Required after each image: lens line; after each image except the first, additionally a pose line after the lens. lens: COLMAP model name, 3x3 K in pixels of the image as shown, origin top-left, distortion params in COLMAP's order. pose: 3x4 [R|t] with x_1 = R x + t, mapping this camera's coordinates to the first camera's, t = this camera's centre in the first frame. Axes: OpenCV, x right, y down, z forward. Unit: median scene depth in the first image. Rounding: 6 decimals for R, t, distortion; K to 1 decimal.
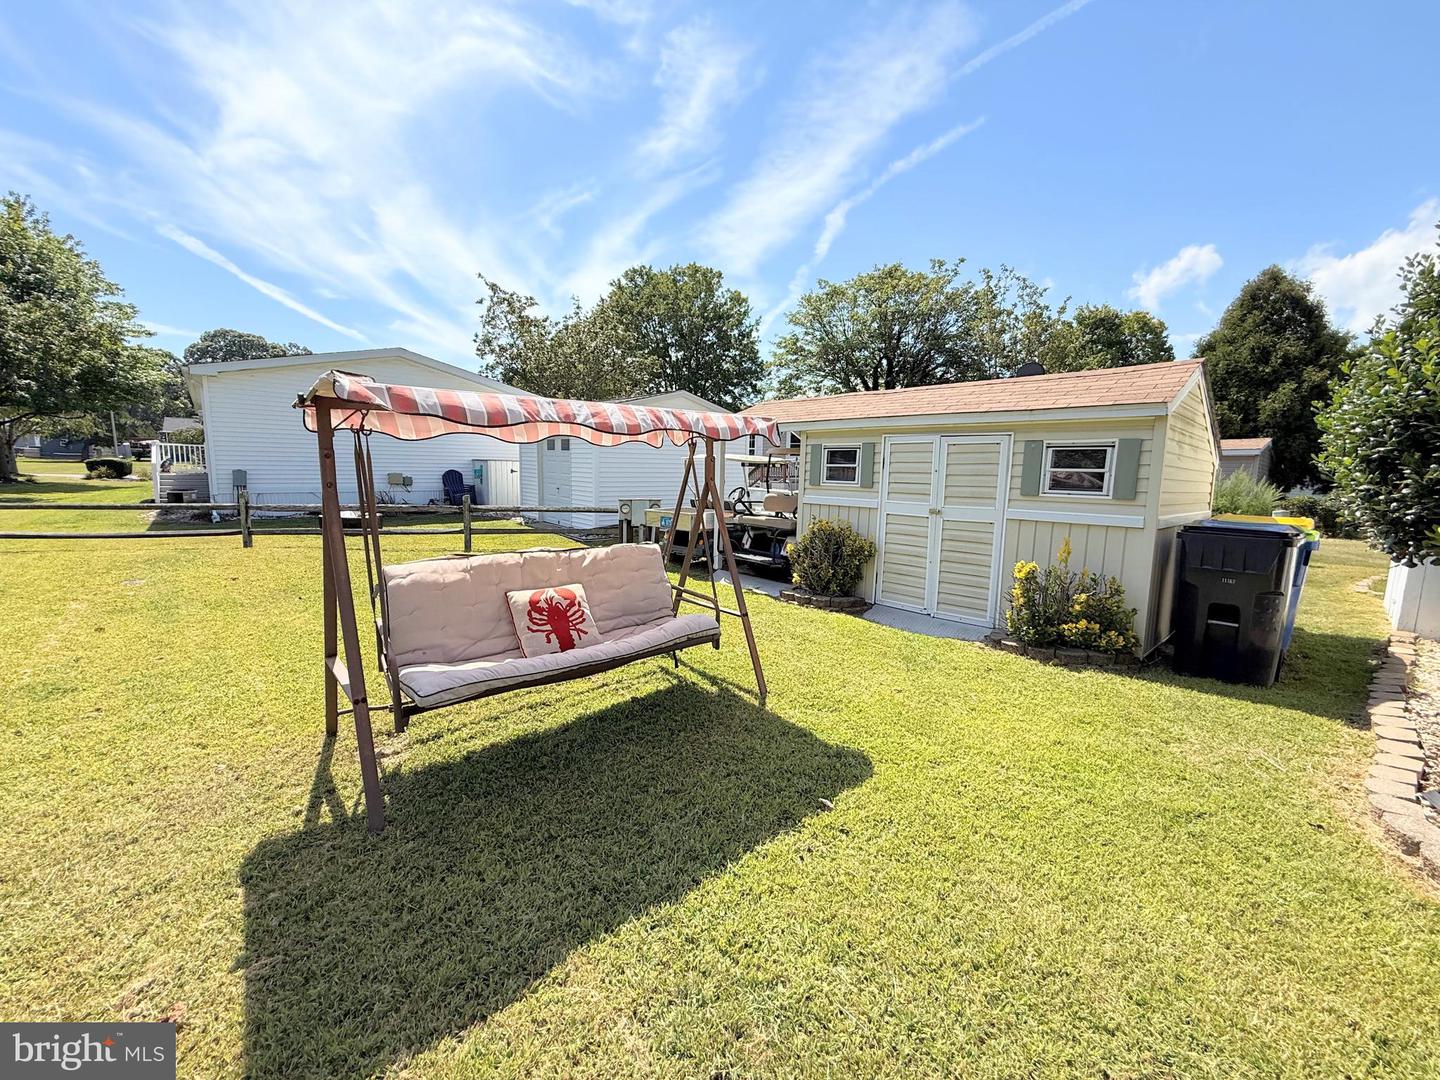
lens RADIAL K [[576.5, 0, 716.2], [0, 576.5, 541.5], [0, 0, 1]] dist [-0.002128, 0.000654]
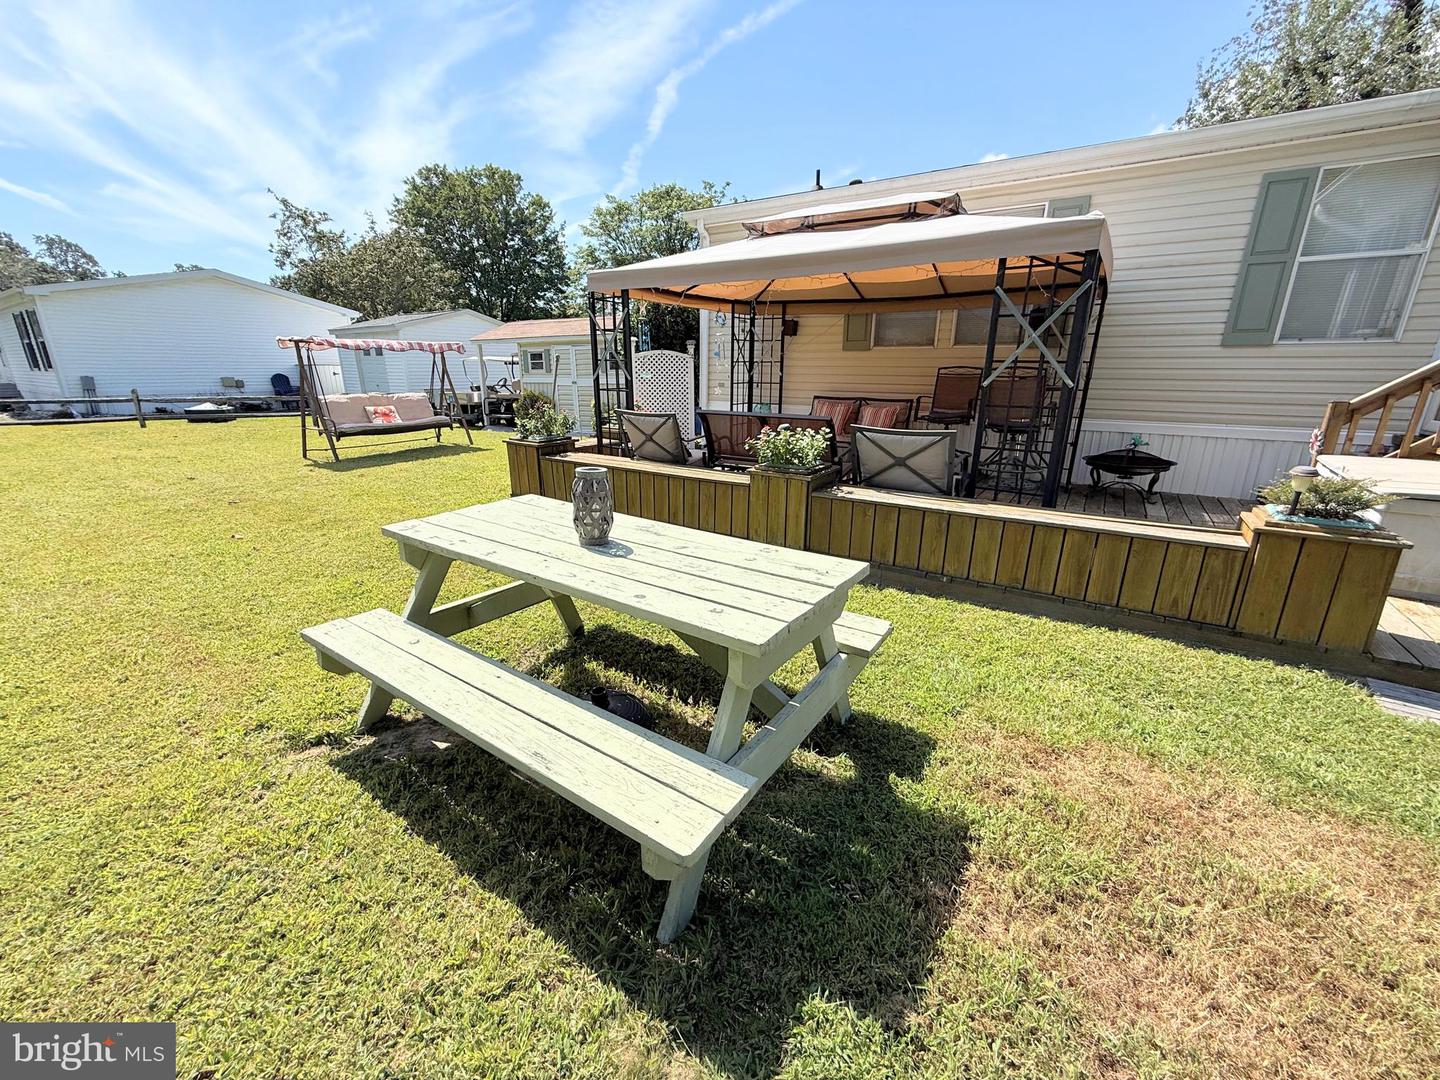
lens RADIAL K [[576.5, 0, 716.2], [0, 576.5, 541.5], [0, 0, 1]] dist [-0.002128, 0.000654]
pose [[0.967715, -0.089343, 0.235682, 0.062513], [0.050808, 0.985020, 0.164785, 0.037476], [-0.246873, -0.147490, 0.957758, -0.233679]]
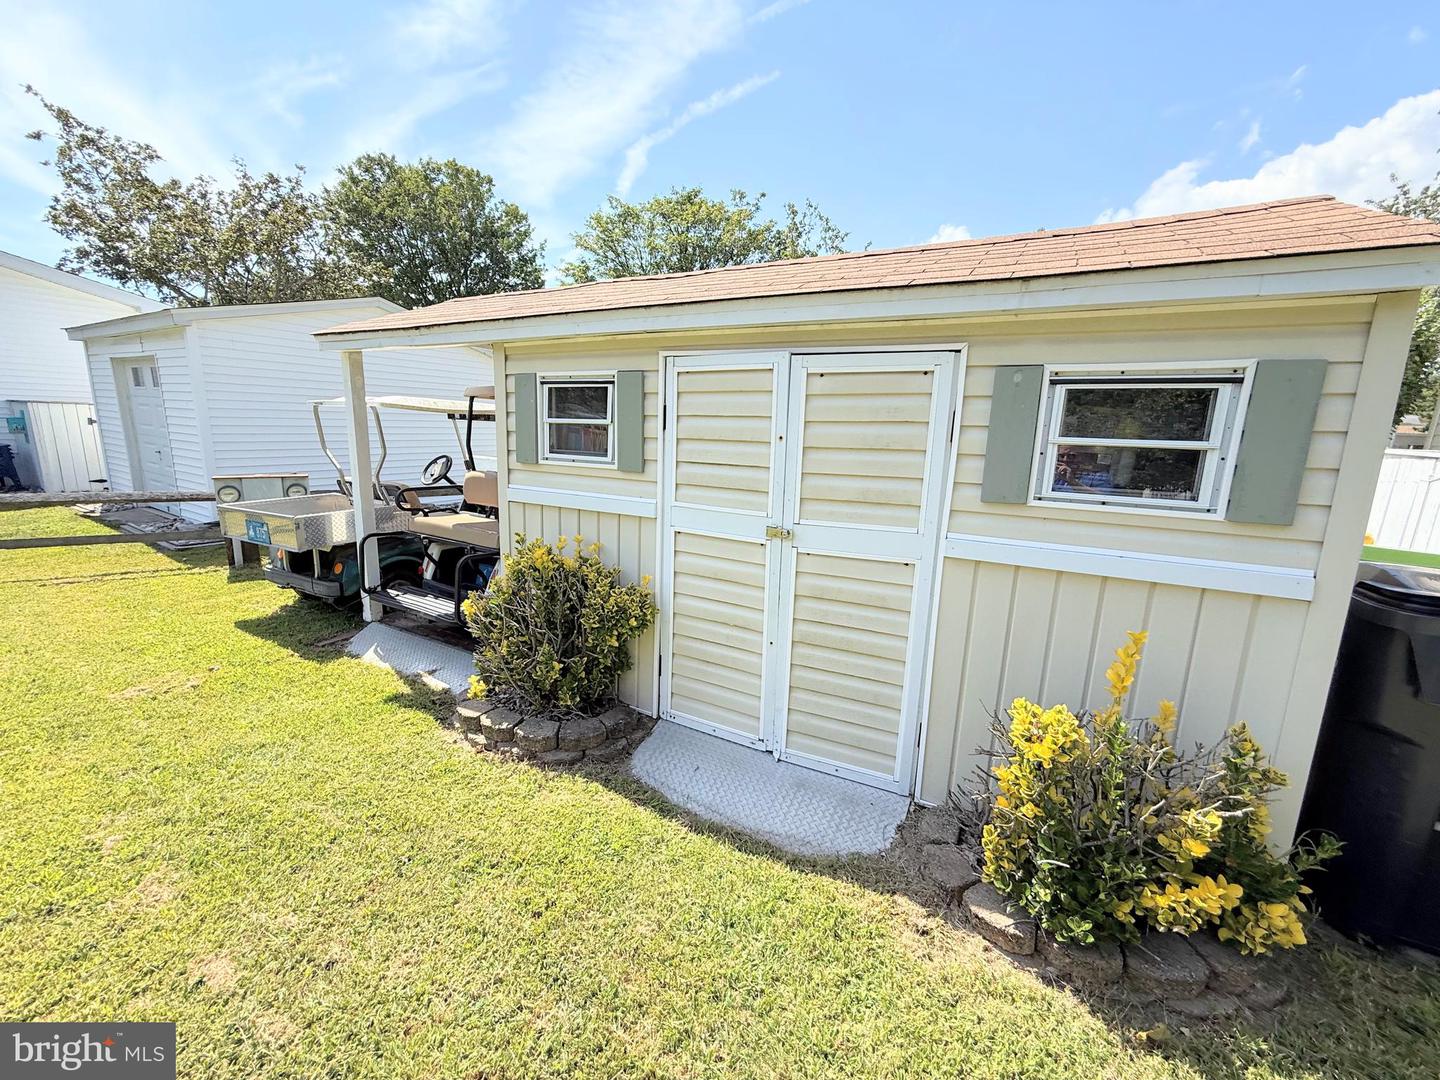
lens RADIAL K [[576.5, 0, 716.2], [0, 576.5, 541.5], [0, 0, 1]] dist [-0.002128, 0.000654]
pose [[0.948667, -0.053568, 0.311708, 0.037767], [0.028378, 0.995994, 0.084798, -0.015768], [-0.315001, -0.071600, 0.946387, 0.114520]]
